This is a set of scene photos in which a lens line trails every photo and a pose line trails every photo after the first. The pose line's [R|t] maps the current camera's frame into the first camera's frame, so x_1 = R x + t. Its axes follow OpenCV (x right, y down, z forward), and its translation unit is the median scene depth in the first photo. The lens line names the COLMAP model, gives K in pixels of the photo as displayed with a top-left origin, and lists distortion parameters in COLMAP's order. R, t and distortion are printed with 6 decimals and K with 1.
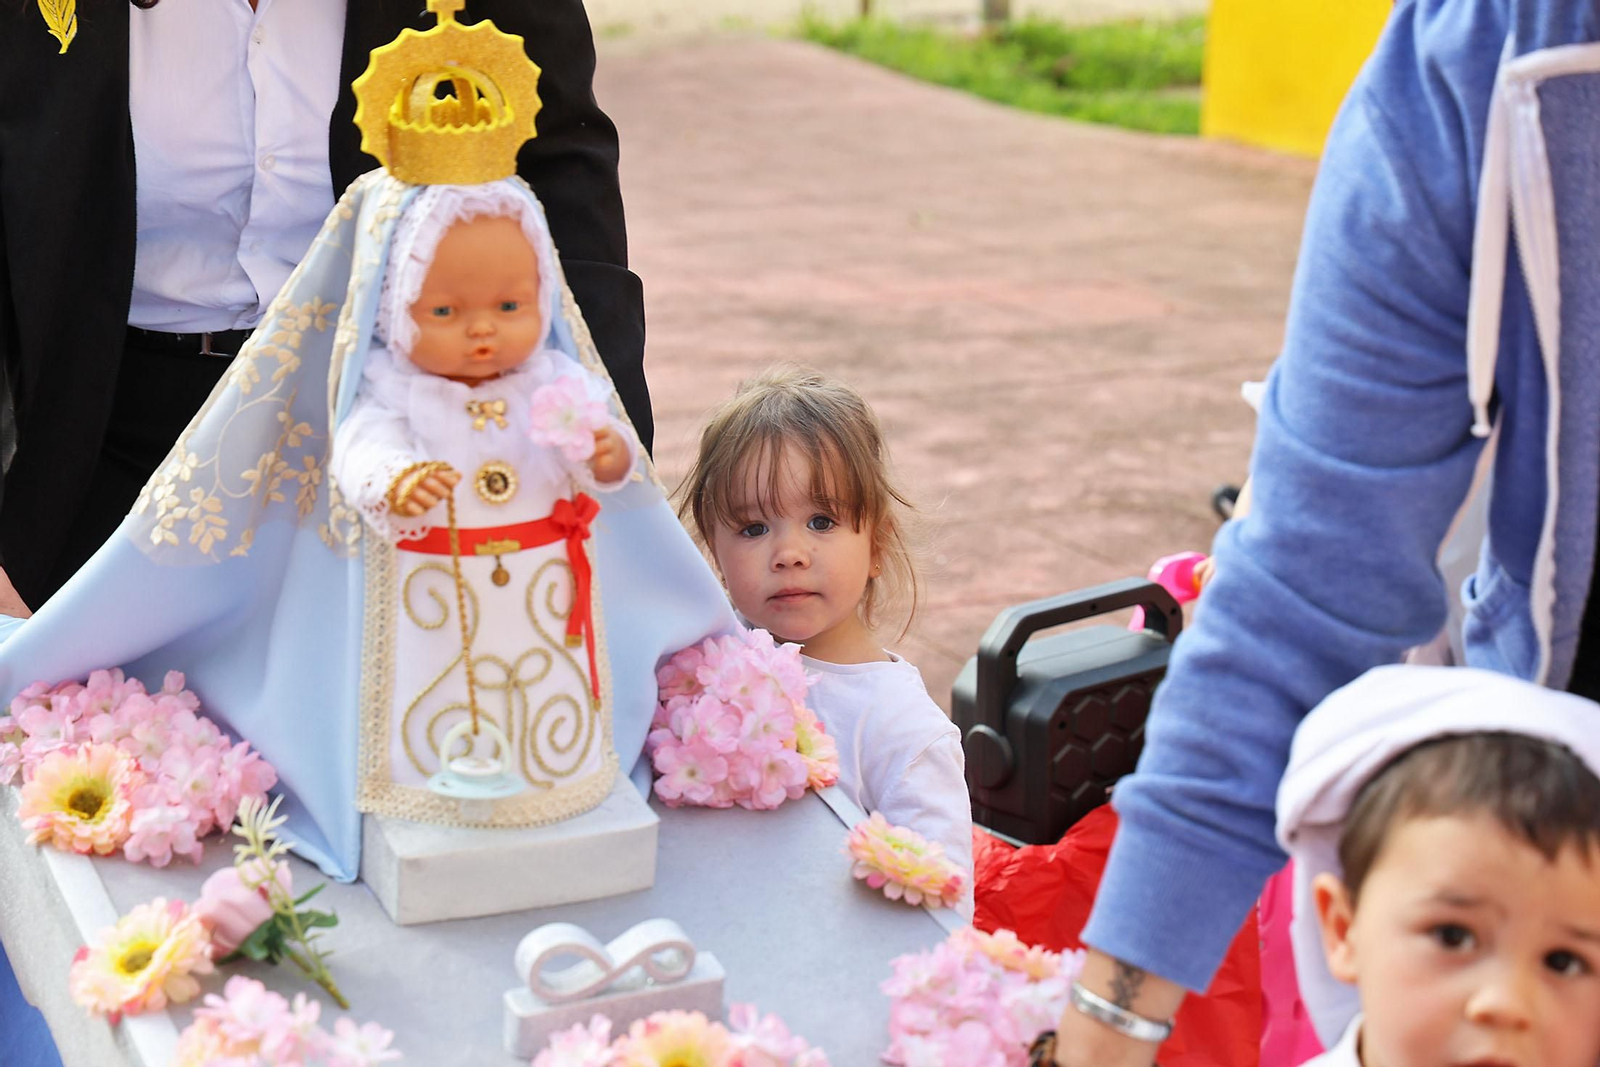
lens RADIAL K [[3563.7, 0, 778.2], [0, 3563.7, 545.3], [0, 0, 1]] dist [0.457662, 0.000000]
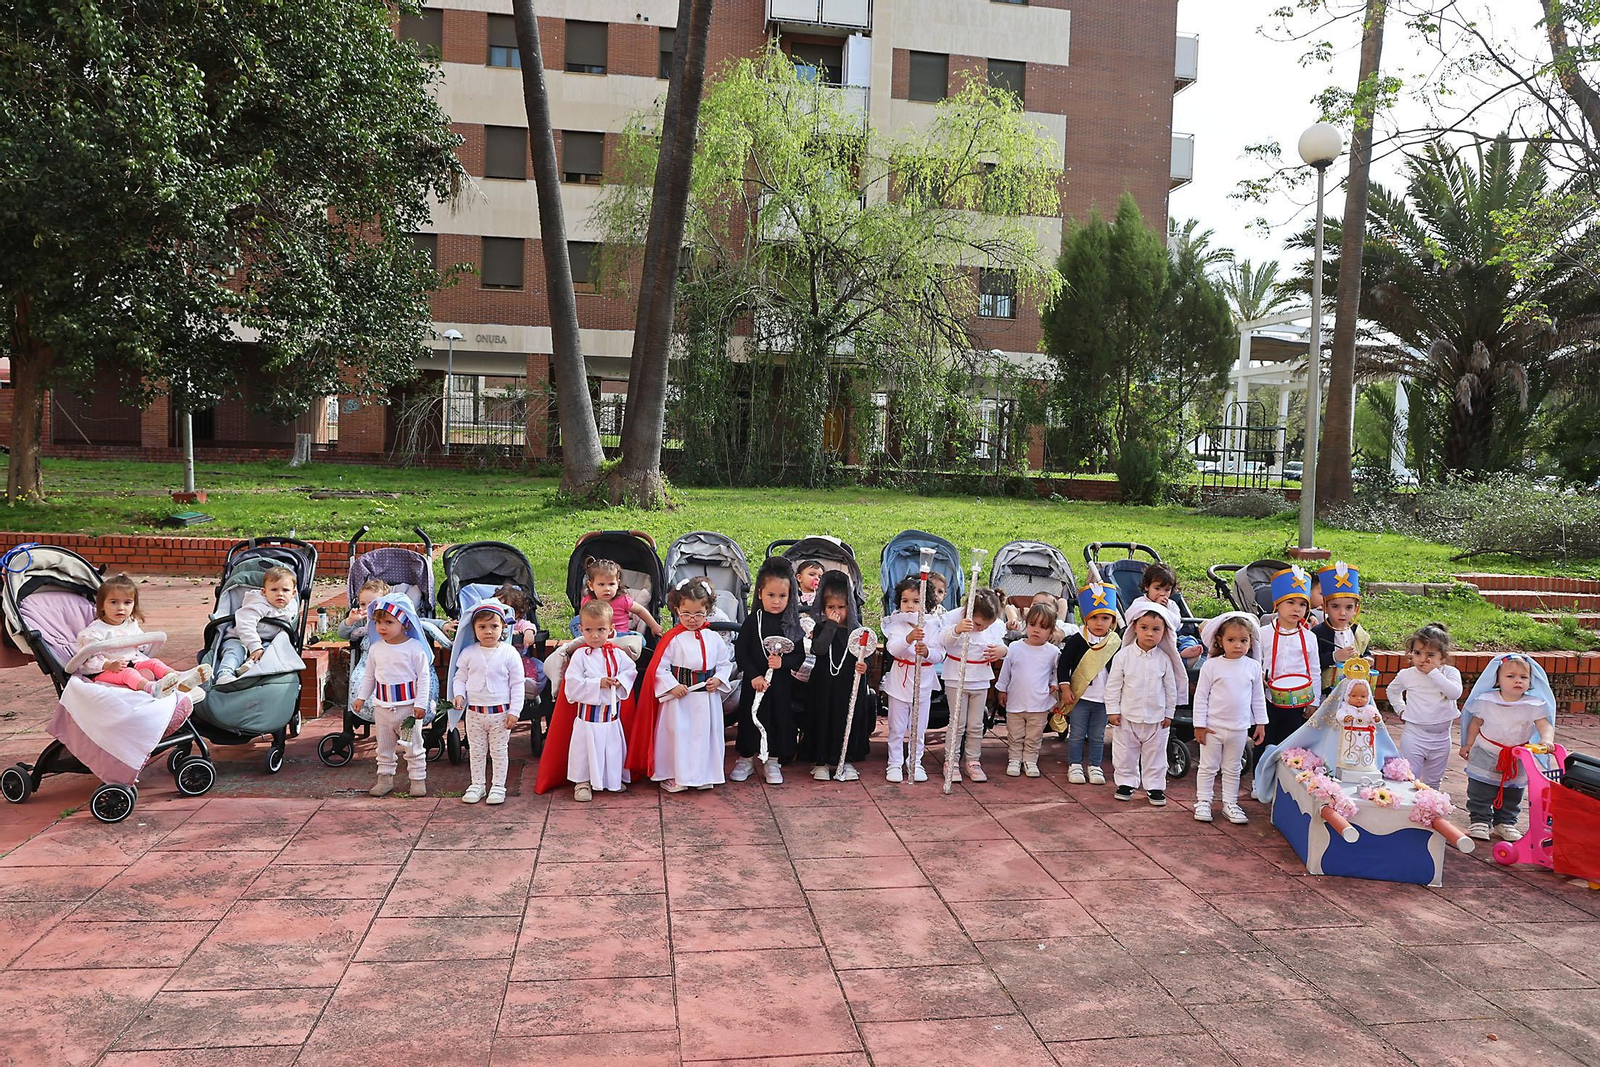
lens RADIAL K [[1100.0, 0, 807.2], [0, 1100.0, 537.3], [0, 0, 1]] dist [-0.070120, 0.011769]
pose [[0.845487, 0.015768, -0.533763, 0.131086], [-0.177715, 0.950894, -0.253412, 0.374032], [0.503556, 0.309114, 0.806771, -1.396415]]
